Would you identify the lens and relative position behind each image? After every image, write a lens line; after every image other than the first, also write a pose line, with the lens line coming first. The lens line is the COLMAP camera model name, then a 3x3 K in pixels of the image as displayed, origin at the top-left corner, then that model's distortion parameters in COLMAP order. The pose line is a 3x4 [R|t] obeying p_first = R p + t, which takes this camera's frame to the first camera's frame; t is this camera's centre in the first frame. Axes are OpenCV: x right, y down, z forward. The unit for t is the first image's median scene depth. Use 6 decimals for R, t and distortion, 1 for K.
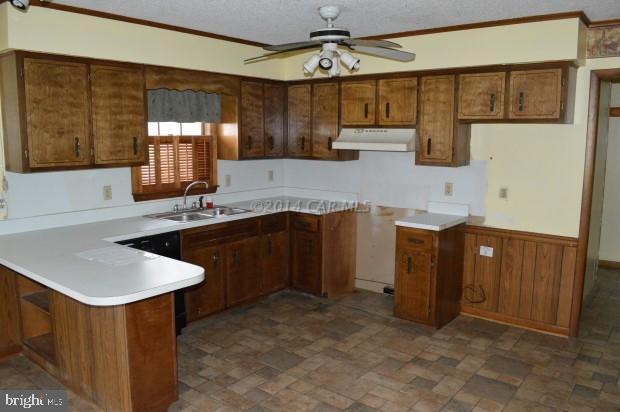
lens RADIAL K [[498.8, 0, 310.0], [0, 498.8, 206.0], [0, 0, 1]] dist [-0.008931, -0.078575]
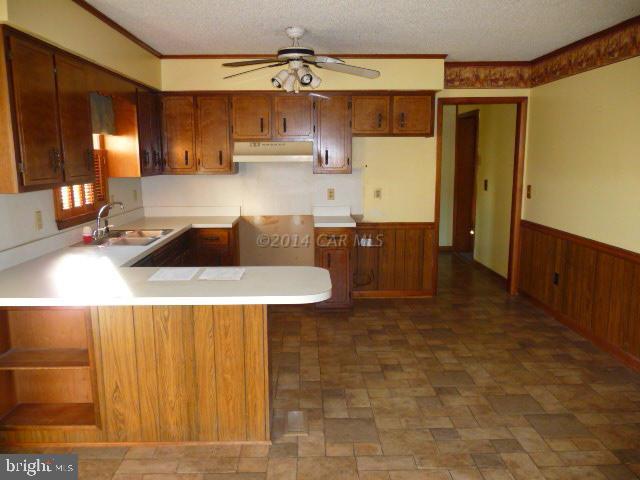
lens RADIAL K [[528.8, 0, 320.0], [0, 528.8, 240.0], [0, 0, 1]] dist [-0.002332, 0.001809]
pose [[0.766102, -0.110853, 0.633088, -0.639855], [0.104610, 0.993385, 0.047351, 0.012962], [-0.634149, 0.029952, 0.772631, 0.073979]]
